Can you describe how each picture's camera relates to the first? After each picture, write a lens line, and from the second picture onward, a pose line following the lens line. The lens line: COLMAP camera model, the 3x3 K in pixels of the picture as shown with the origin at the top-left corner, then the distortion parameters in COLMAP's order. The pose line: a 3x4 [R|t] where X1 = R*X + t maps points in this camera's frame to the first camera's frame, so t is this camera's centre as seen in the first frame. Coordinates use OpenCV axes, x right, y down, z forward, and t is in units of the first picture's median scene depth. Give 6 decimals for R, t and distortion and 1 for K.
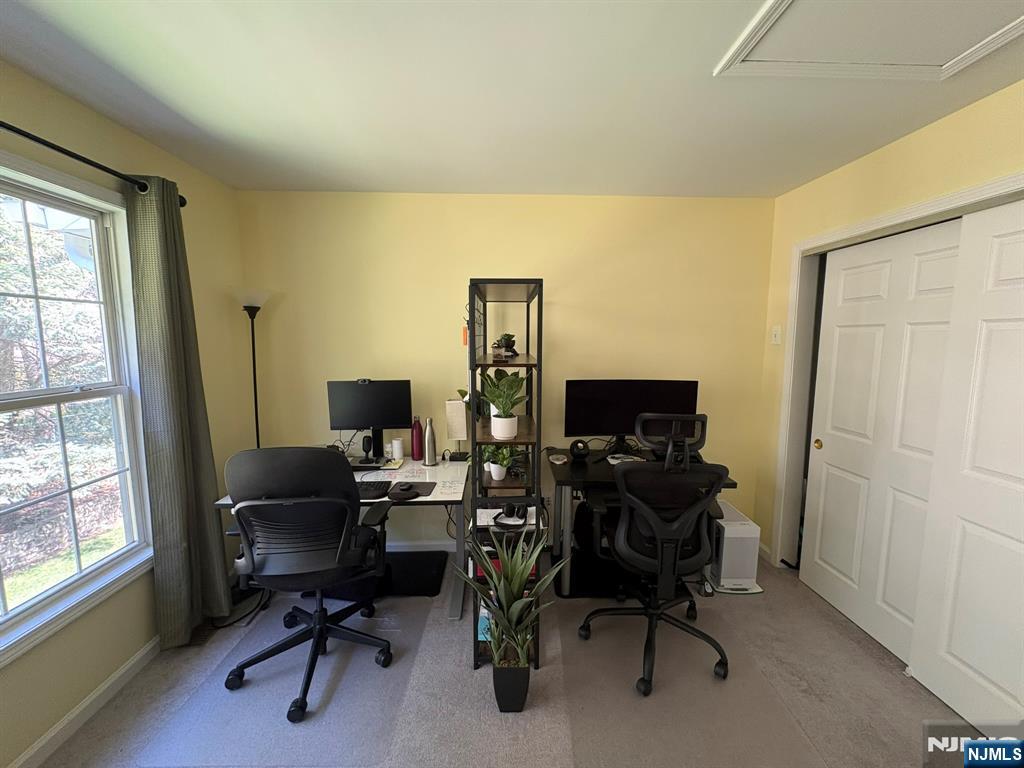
lens RADIAL K [[411.3, 0, 511.4], [0, 411.3, 381.8], [0, 0, 1]] dist [0.000857, 0.000221]
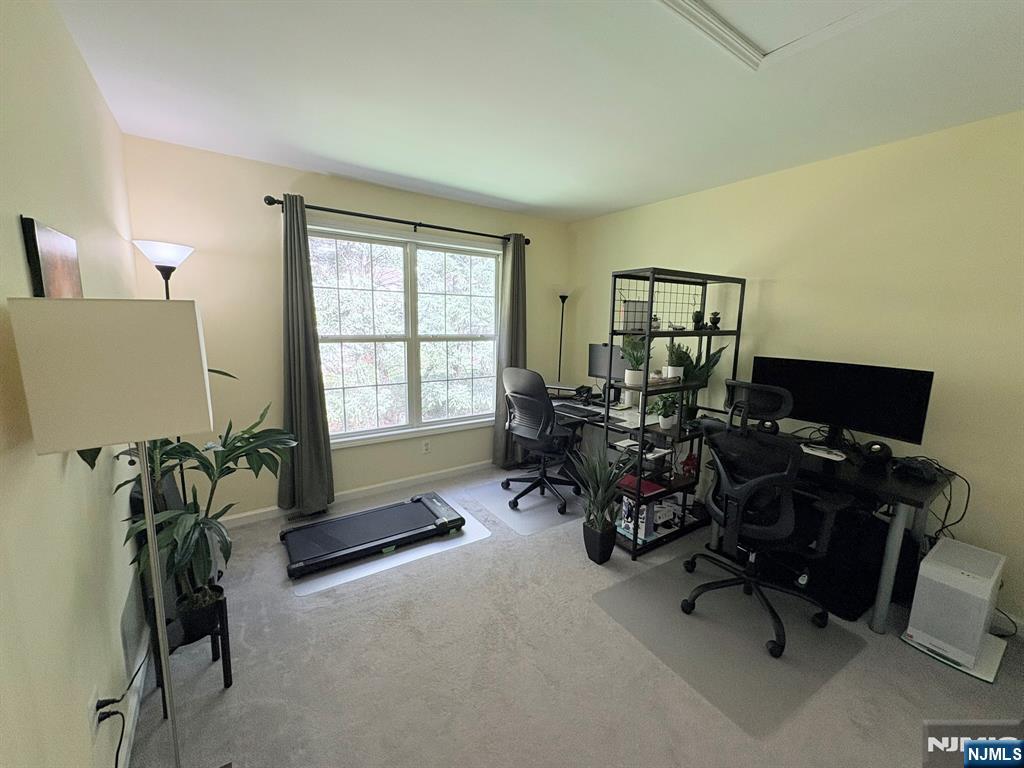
lens RADIAL K [[411.3, 0, 511.4], [0, 411.3, 381.8], [0, 0, 1]] dist [0.000857, 0.000221]
pose [[0.545211, 0.135417, -0.827289, 0.867048], [-0.107777, 0.990000, 0.091022, 0.040457], [0.831342, 0.039536, 0.554354, -0.096975]]
